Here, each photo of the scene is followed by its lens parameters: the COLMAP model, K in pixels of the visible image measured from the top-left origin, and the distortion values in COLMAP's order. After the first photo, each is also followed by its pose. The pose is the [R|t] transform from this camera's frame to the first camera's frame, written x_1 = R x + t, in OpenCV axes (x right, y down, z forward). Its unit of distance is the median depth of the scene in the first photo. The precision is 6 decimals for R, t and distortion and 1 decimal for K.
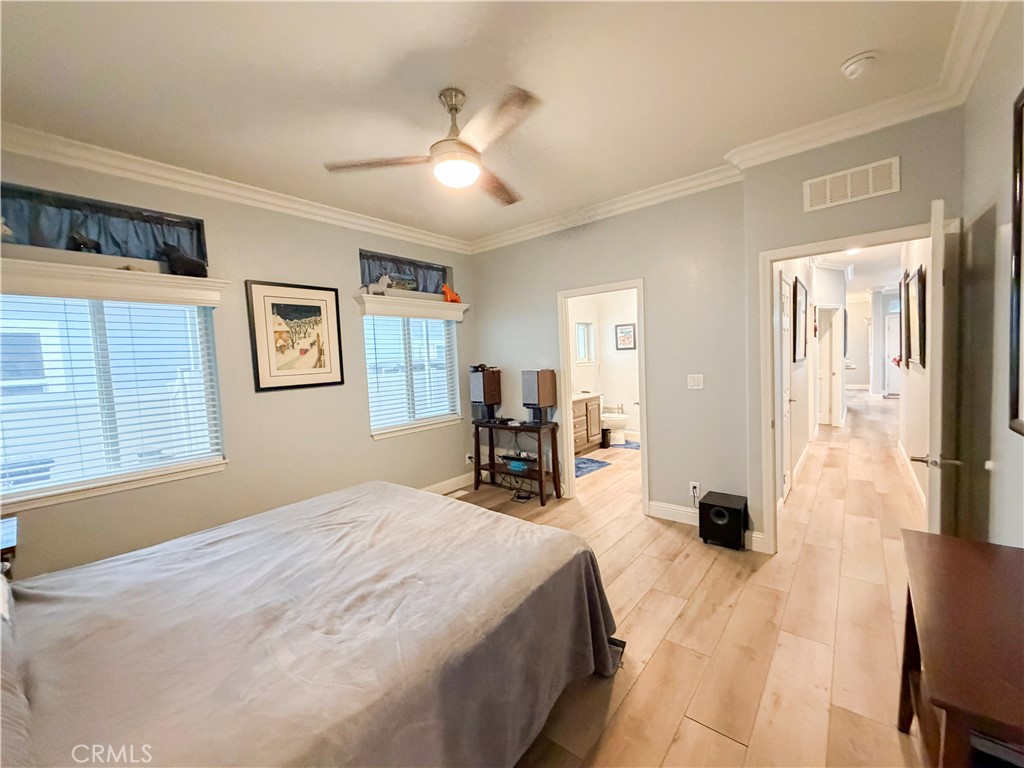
lens RADIAL K [[417.8, 0, 512.0], [0, 417.8, 384.0], [0, 0, 1]] dist [-0.000961, -0.000213]
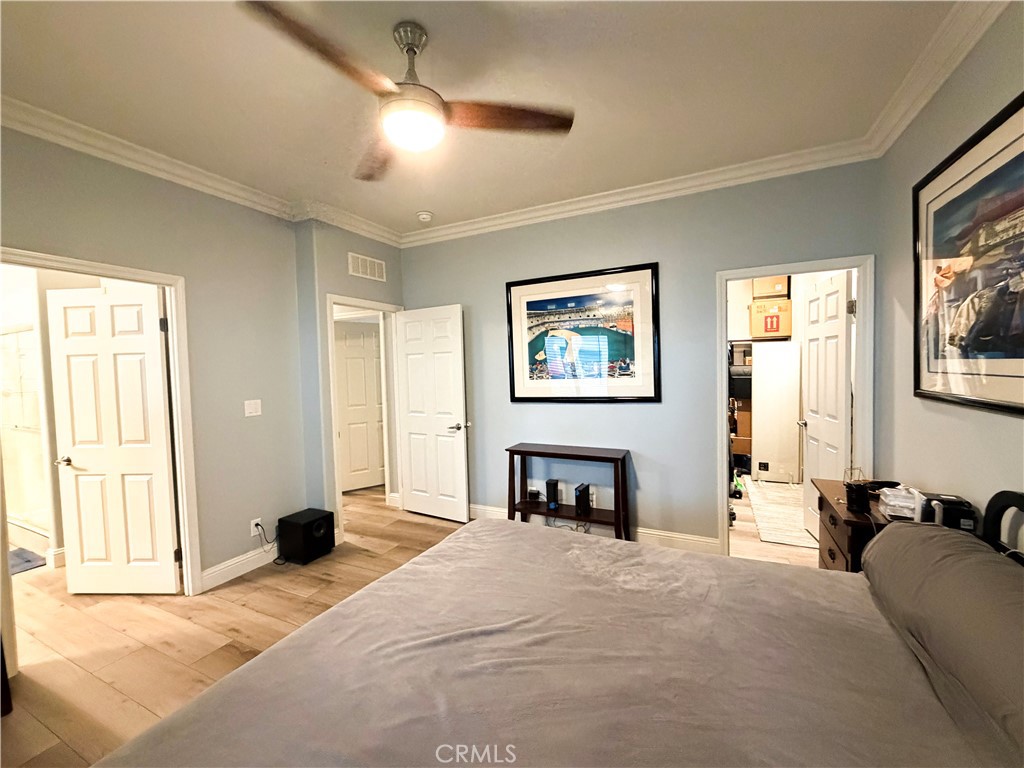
lens RADIAL K [[417.8, 0, 512.0], [0, 417.8, 384.0], [0, 0, 1]] dist [-0.000961, -0.000213]
pose [[-0.228456, 0.010918, 0.973493, -0.599874], [0.098320, 0.995084, 0.011913, -0.014326], [-0.968577, 0.098435, -0.228407, 0.665157]]
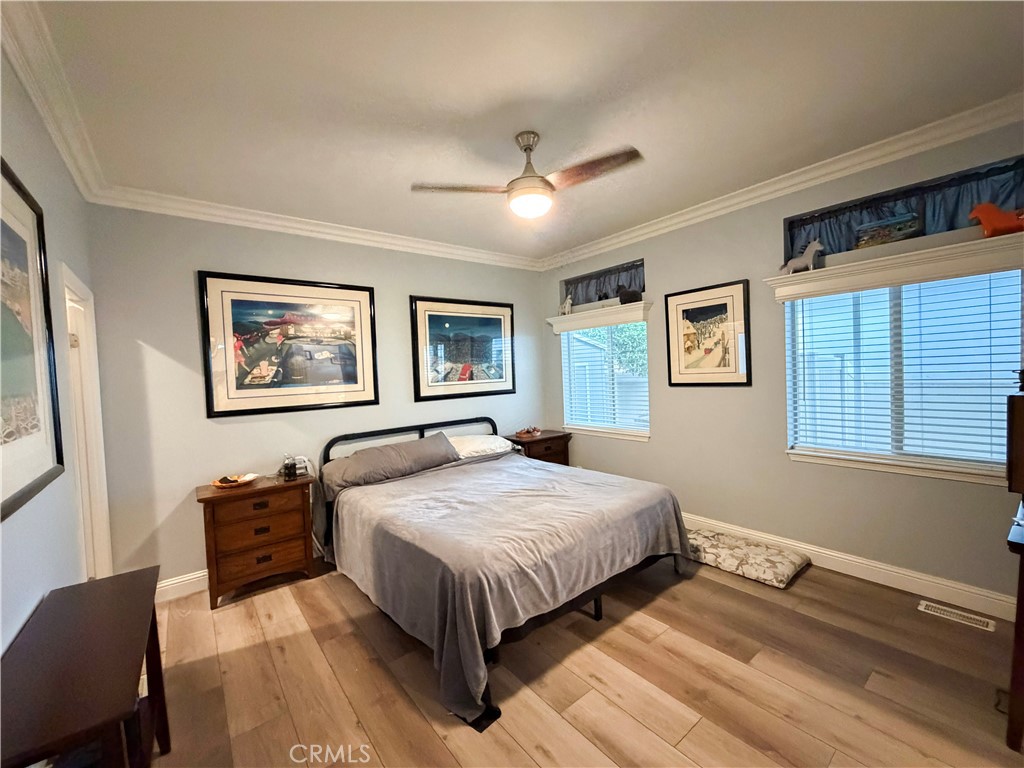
lens RADIAL K [[417.8, 0, 512.0], [0, 417.8, 384.0], [0, 0, 1]] dist [-0.000961, -0.000213]
pose [[-0.209030, 0.083457, -0.974342, 0.627429], [-0.008136, 0.996169, 0.087072, -0.084445], [0.977875, 0.026128, -0.207550, 0.759588]]
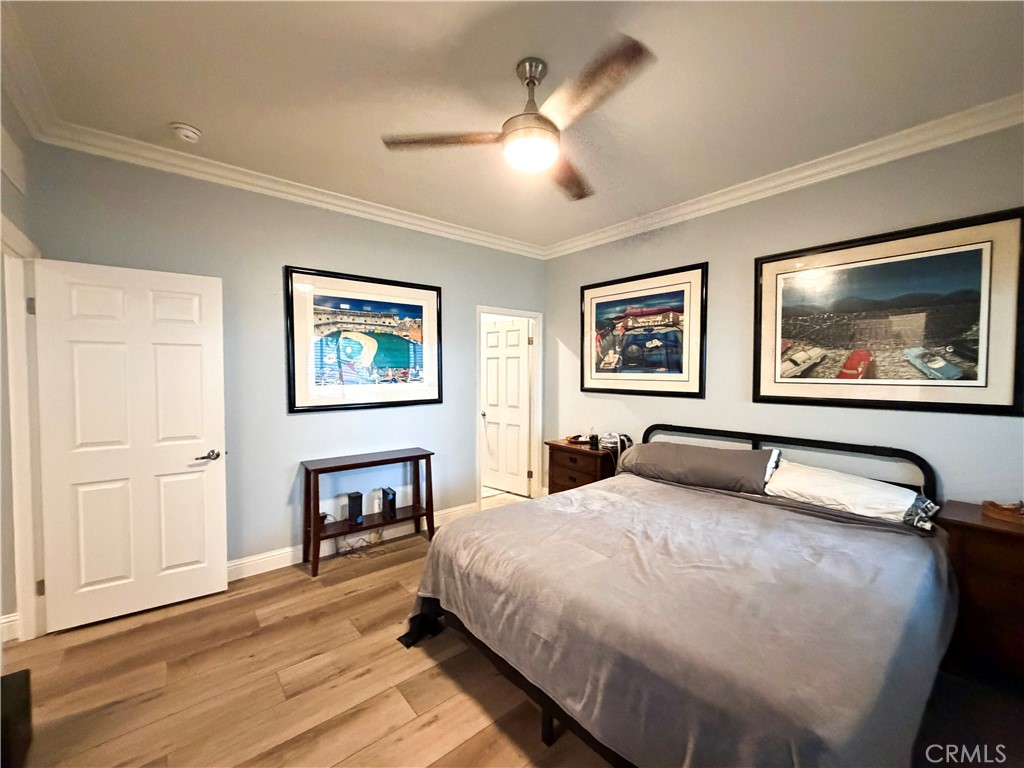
lens RADIAL K [[417.8, 0, 512.0], [0, 417.8, 384.0], [0, 0, 1]] dist [-0.000961, -0.000213]
pose [[-0.981185, 0.036563, 0.189578, -0.154308], [0.053311, 0.995038, 0.084009, -0.067174], [-0.185566, 0.092535, -0.978265, 1.211724]]
